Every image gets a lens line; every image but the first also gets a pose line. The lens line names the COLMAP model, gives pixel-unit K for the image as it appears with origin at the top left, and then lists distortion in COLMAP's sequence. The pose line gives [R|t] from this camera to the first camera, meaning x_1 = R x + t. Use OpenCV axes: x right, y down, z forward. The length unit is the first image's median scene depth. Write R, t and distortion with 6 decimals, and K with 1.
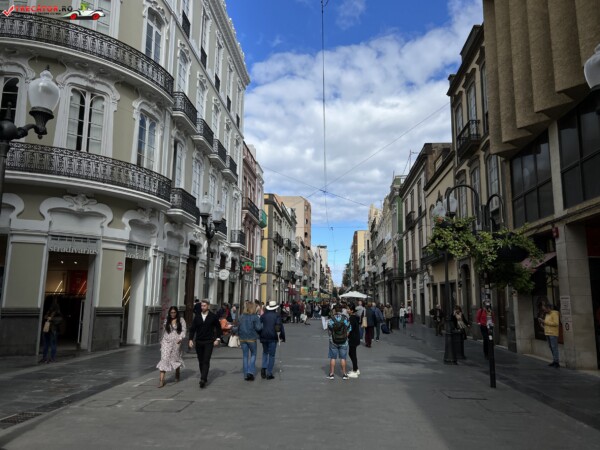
lens RADIAL K [[455.4, 0, 290.7], [0, 455.4, 226.7], [0, 0, 1]] dist [0.031491, -0.001452]
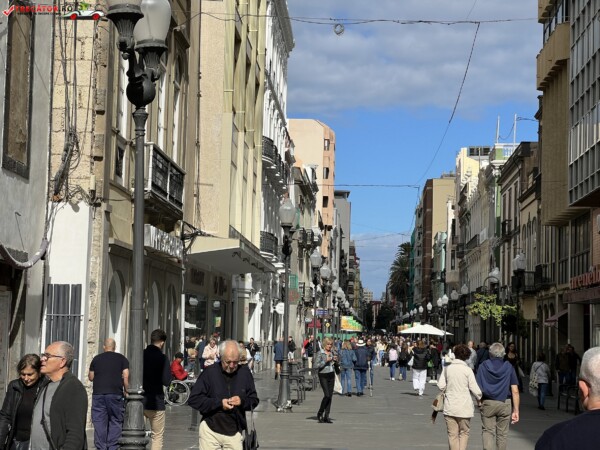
lens RADIAL K [[1358.6, 0, 298.2], [0, 1358.6, 225.4], [0, 0, 1]] dist [0.211974, 0.000000]
pose [[0.998669, 0.019600, 0.047707, -0.125803], [-0.023340, 0.996590, 0.079148, -0.139724], [-0.045993, -0.080156, 0.995721, -0.850765]]
